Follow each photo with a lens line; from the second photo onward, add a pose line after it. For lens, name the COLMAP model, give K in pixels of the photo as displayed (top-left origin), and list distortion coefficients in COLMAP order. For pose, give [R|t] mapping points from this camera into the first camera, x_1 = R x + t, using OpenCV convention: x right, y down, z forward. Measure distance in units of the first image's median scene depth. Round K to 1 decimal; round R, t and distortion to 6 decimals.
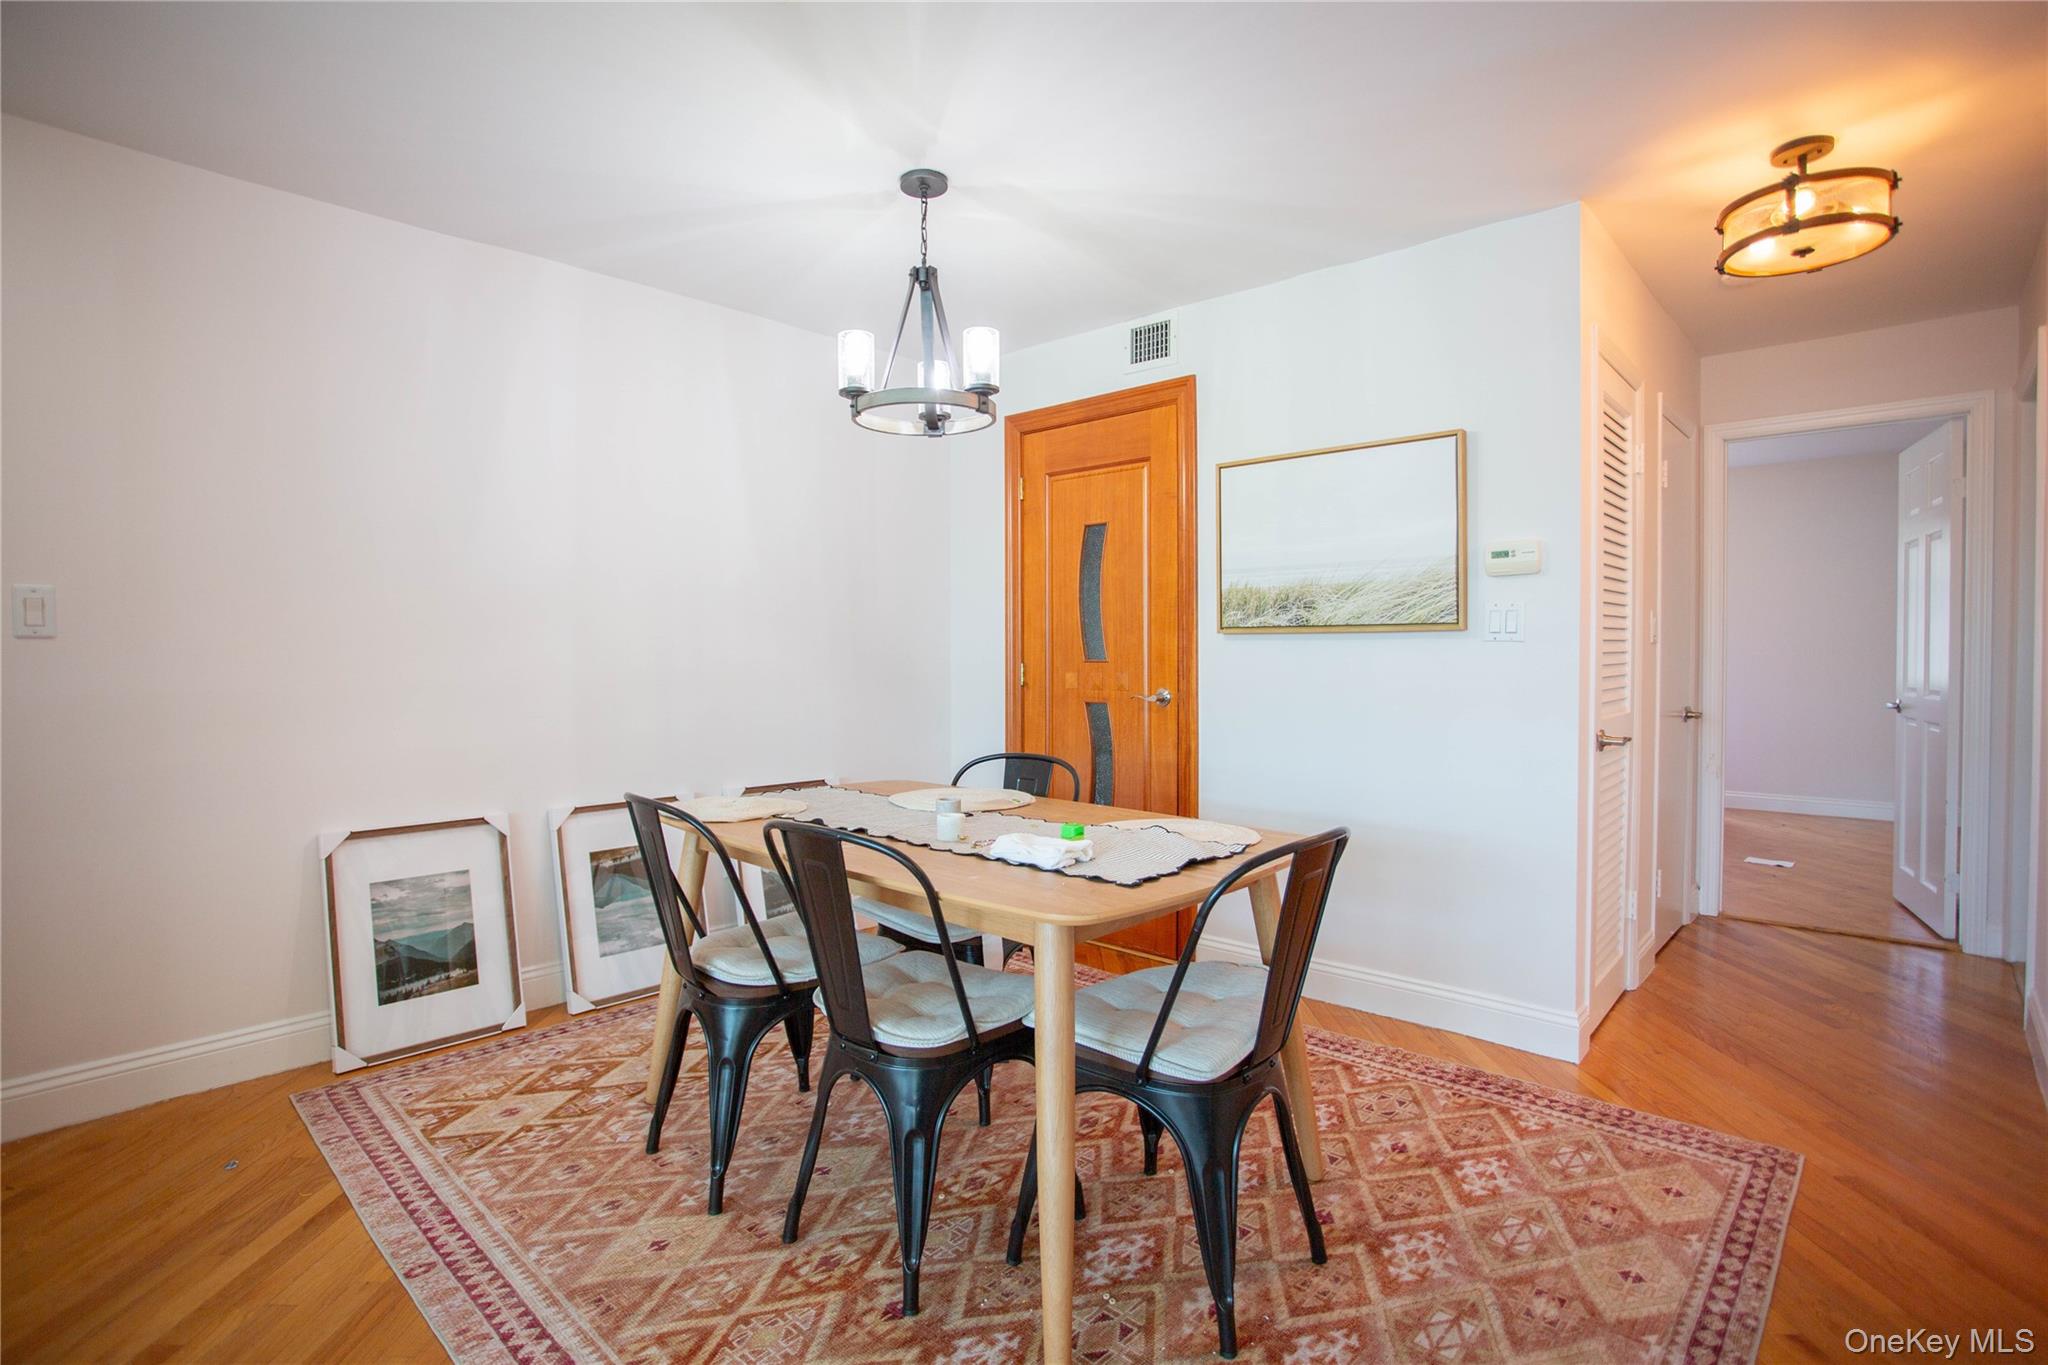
lens RADIAL K [[999.2, 0, 1022.7], [0, 999.2, 687.5], [0, 0, 1]] dist [-0.064541, 0.028352]
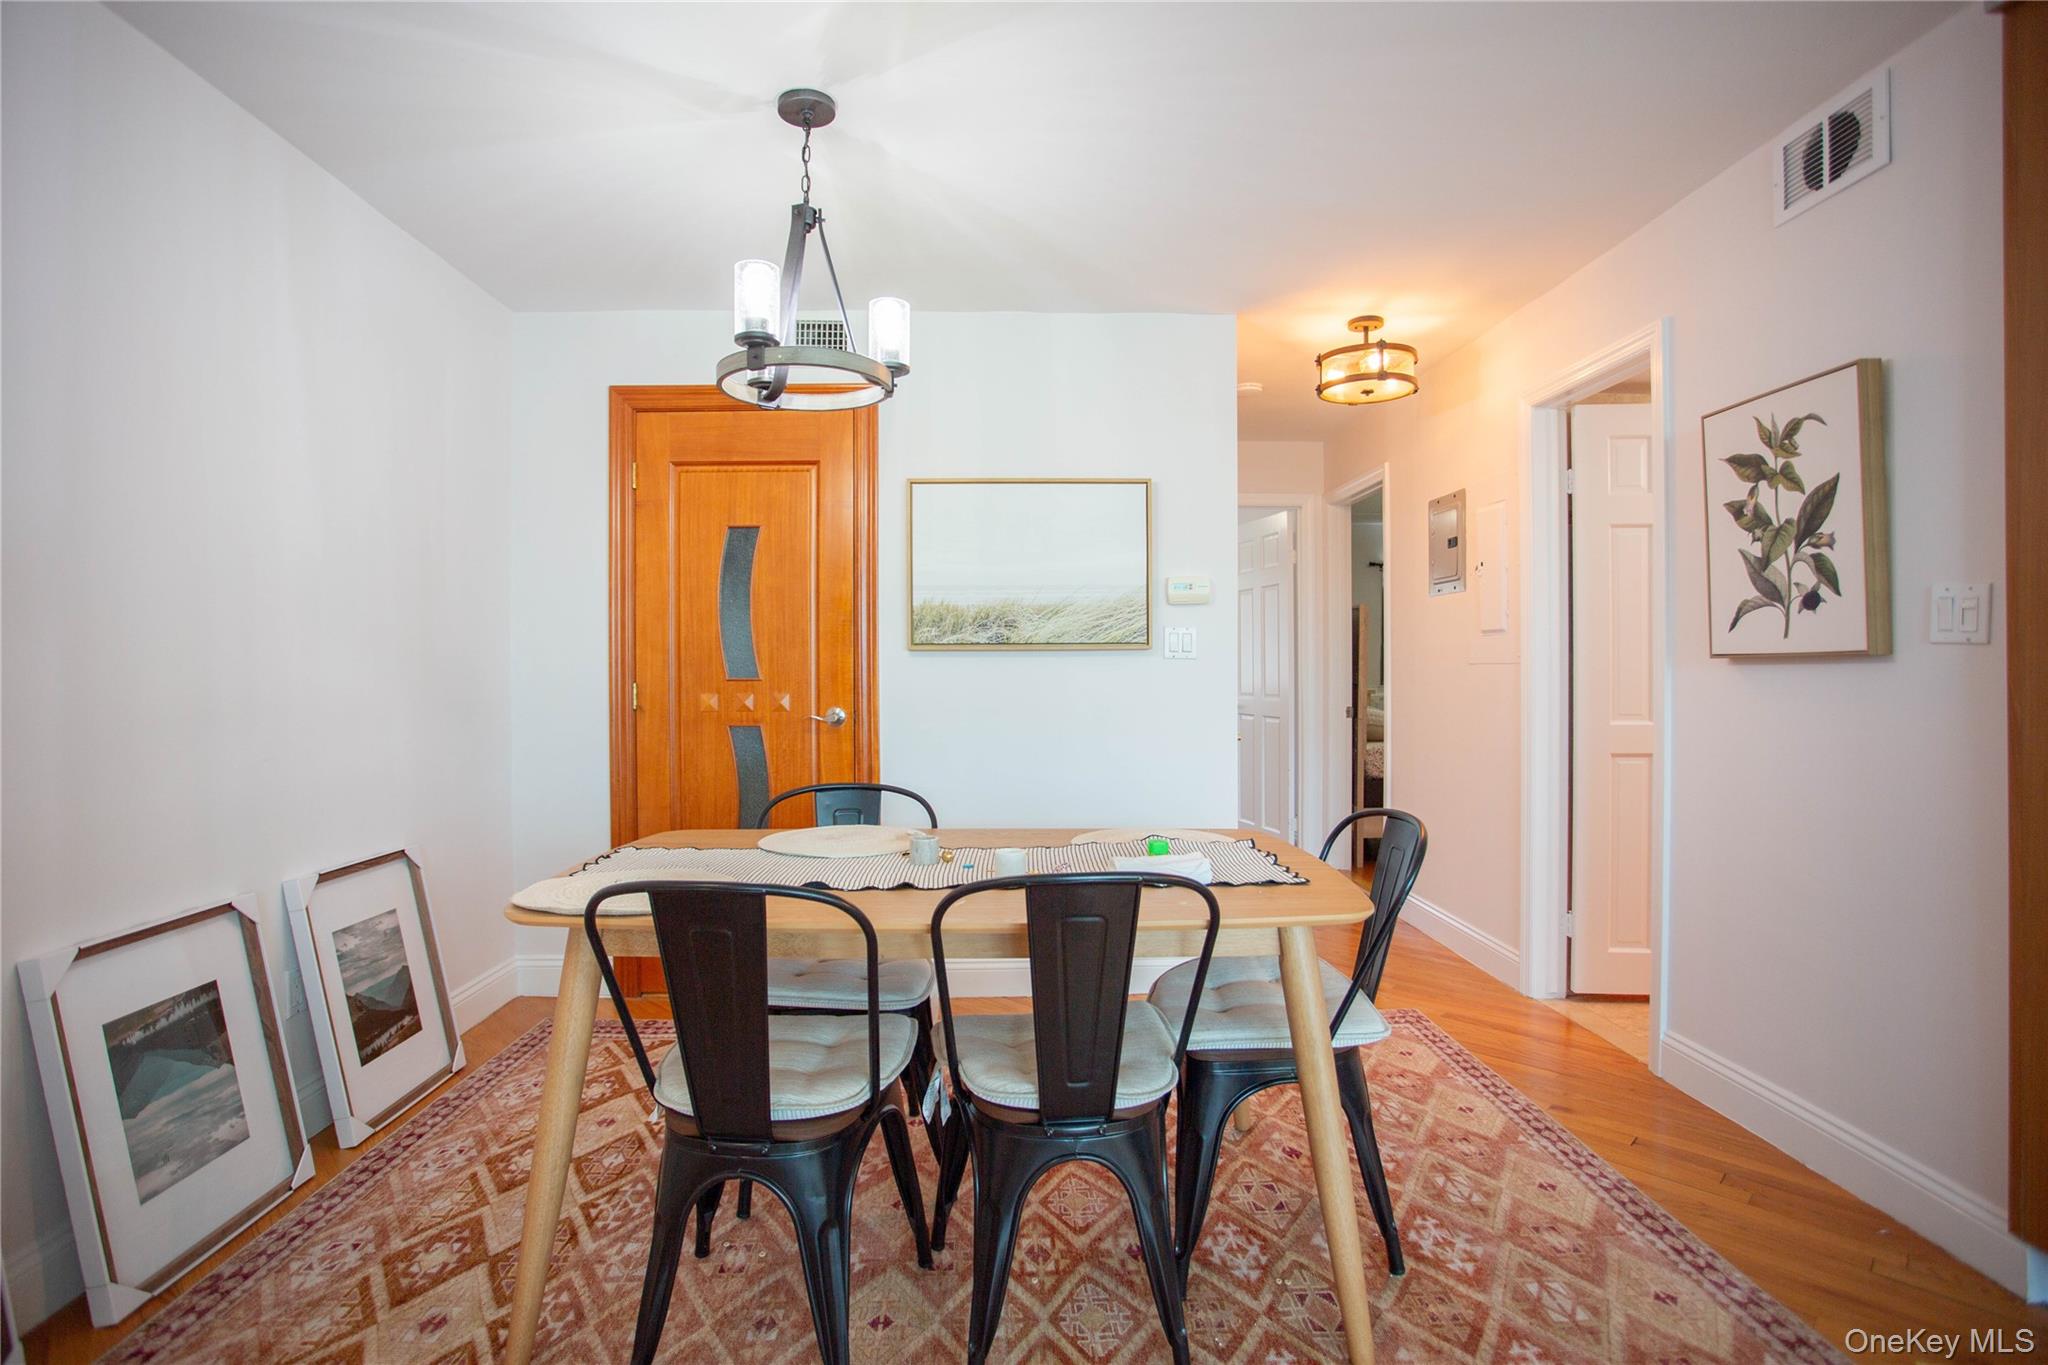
lens RADIAL K [[999.2, 0, 1026.1], [0, 999.2, 683.3], [0, 0, 1]] dist [-0.064541, 0.028352]
pose [[0.708405, -0.010618, 0.705726, -0.491015], [0.028255, 0.999512, -0.013324, -0.005405], [-0.705240, 0.029380, 0.708359, 0.255315]]
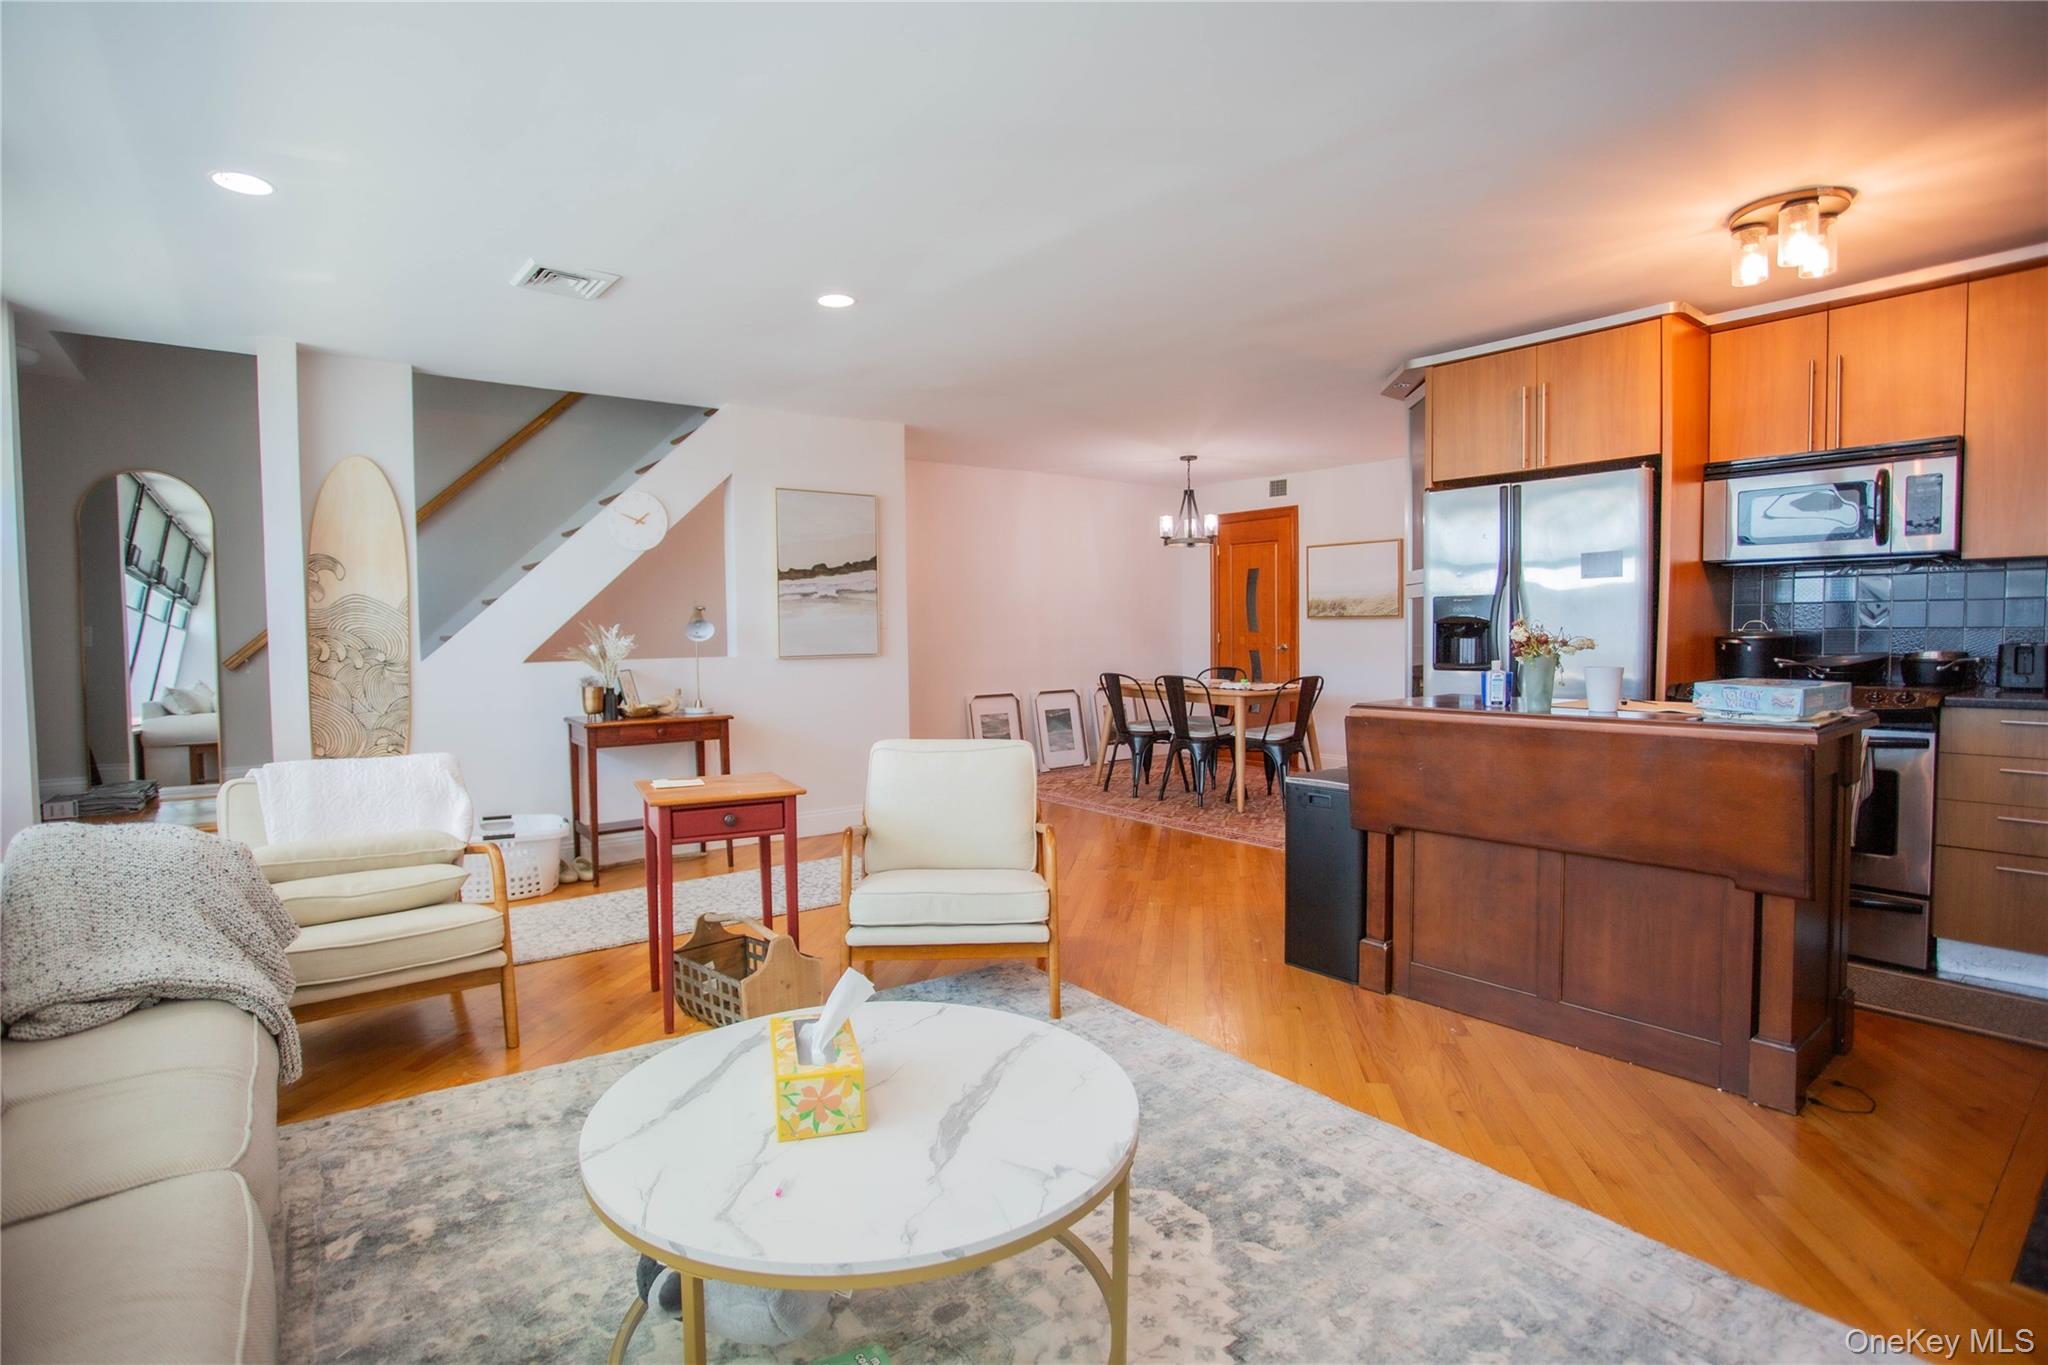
lens RADIAL K [[999.2, 0, 1028.8], [0, 999.2, 671.0], [0, 0, 1]] dist [-0.064541, 0.028352]
pose [[0.987490, -0.001193, -0.157678, -0.091006], [0.002992, 0.999933, 0.011170, 0.044724], [0.157655, -0.011502, 0.987427, -1.610480]]
